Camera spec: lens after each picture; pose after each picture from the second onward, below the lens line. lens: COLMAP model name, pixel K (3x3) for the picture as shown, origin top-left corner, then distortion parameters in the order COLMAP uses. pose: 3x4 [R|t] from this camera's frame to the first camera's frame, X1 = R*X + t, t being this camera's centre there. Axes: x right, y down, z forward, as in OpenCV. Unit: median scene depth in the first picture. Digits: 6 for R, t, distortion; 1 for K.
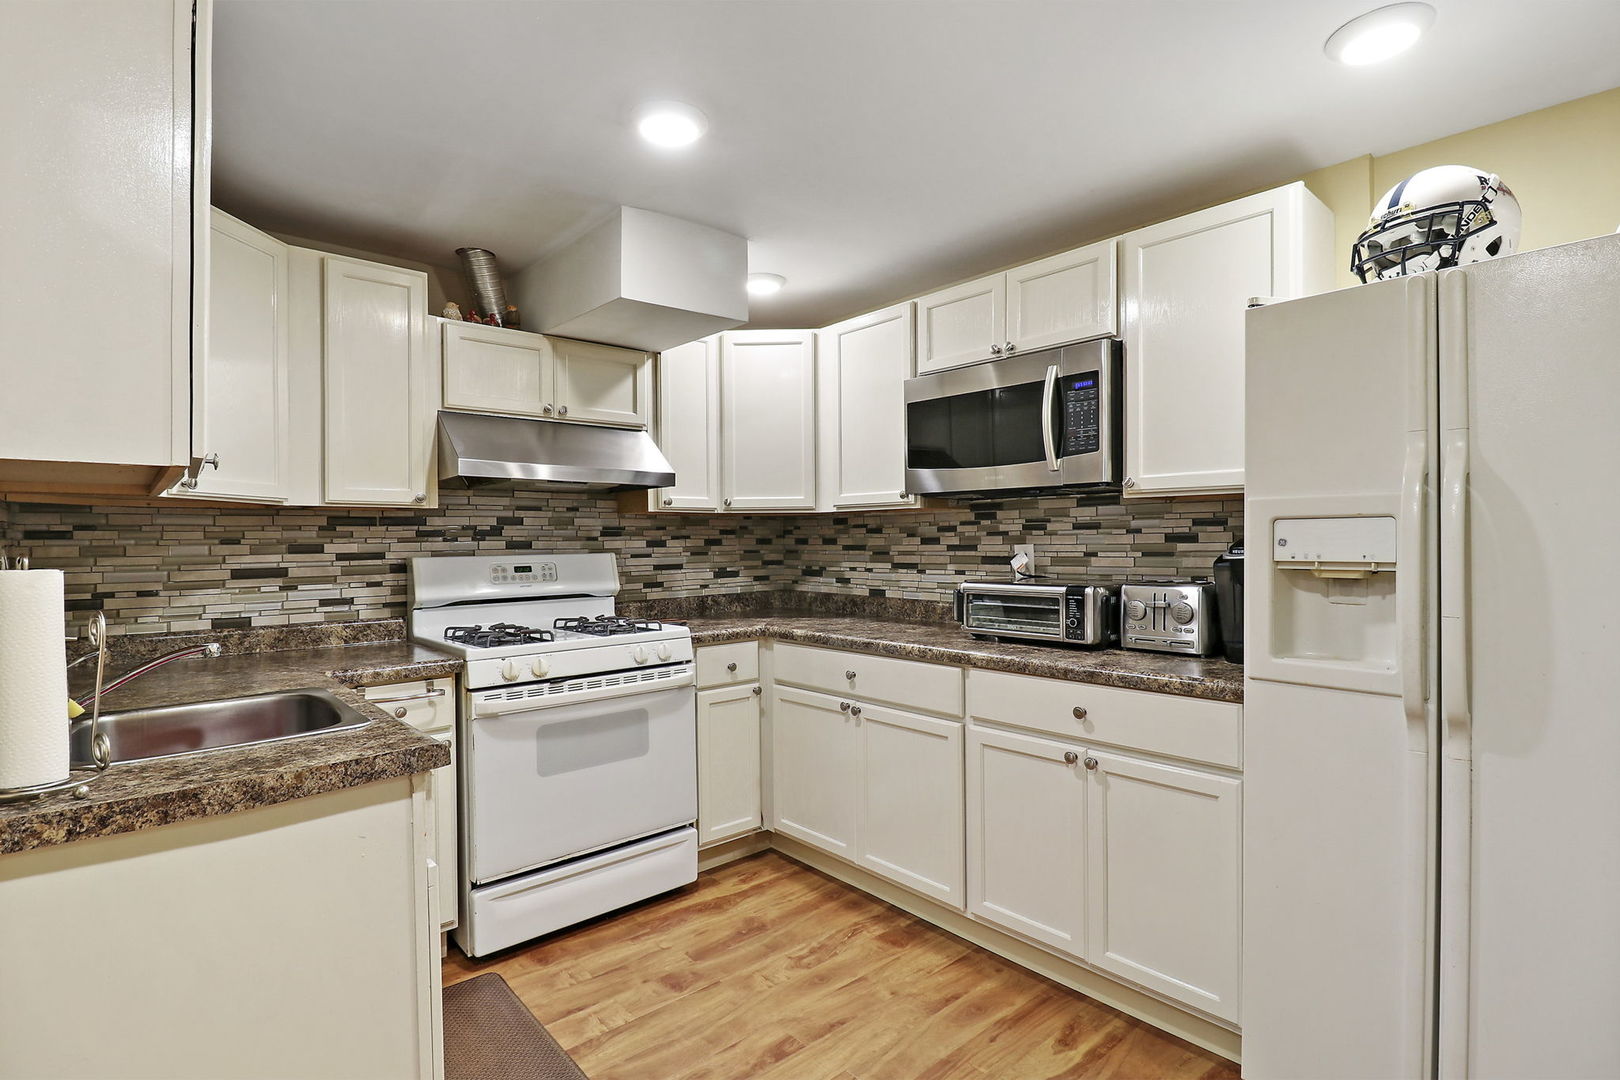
lens RADIAL K [[806.8, 0, 814.0], [0, 806.8, 540.1], [0, 0, 1]] dist [0.027267, -0.000652]
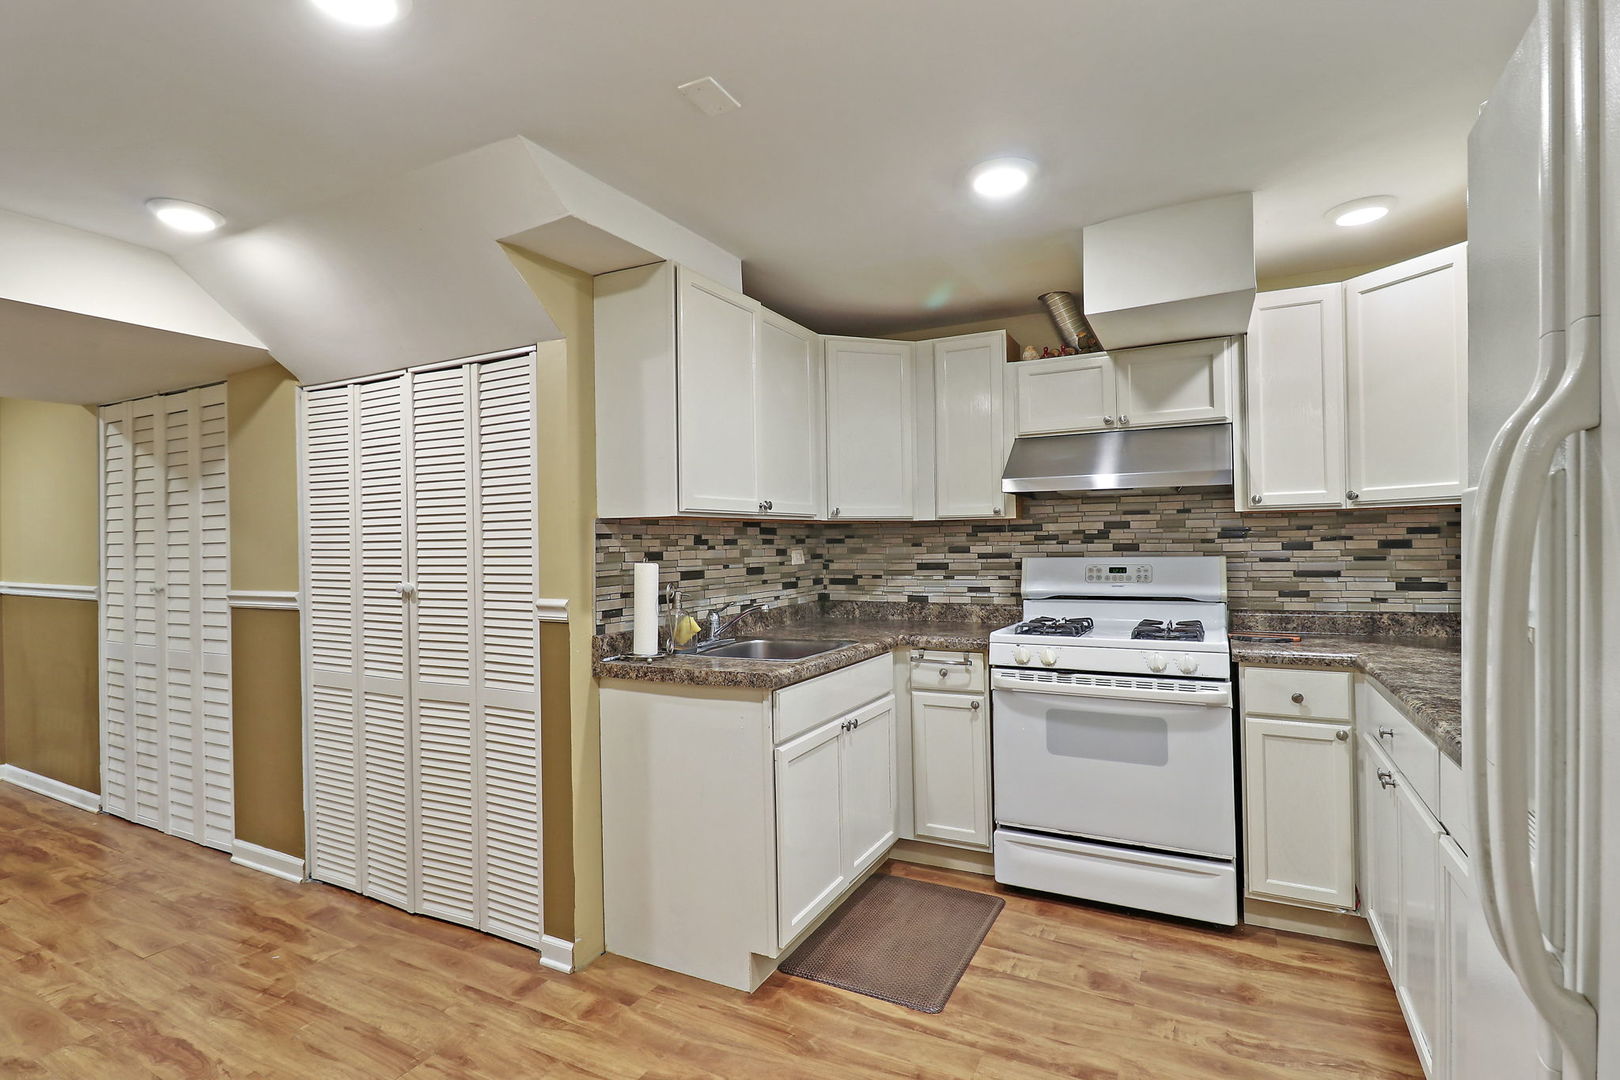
lens RADIAL K [[841.7, 0, 813.0], [0, 841.7, 536.8], [0, 0, 1]] dist [-0.001062, -0.002180]
pose [[0.333567, -0.002543, -0.942723, 0.596152], [0.009167, 0.999958, 0.000546, -0.013294], [0.942682, -0.008824, 0.333576, 0.269142]]
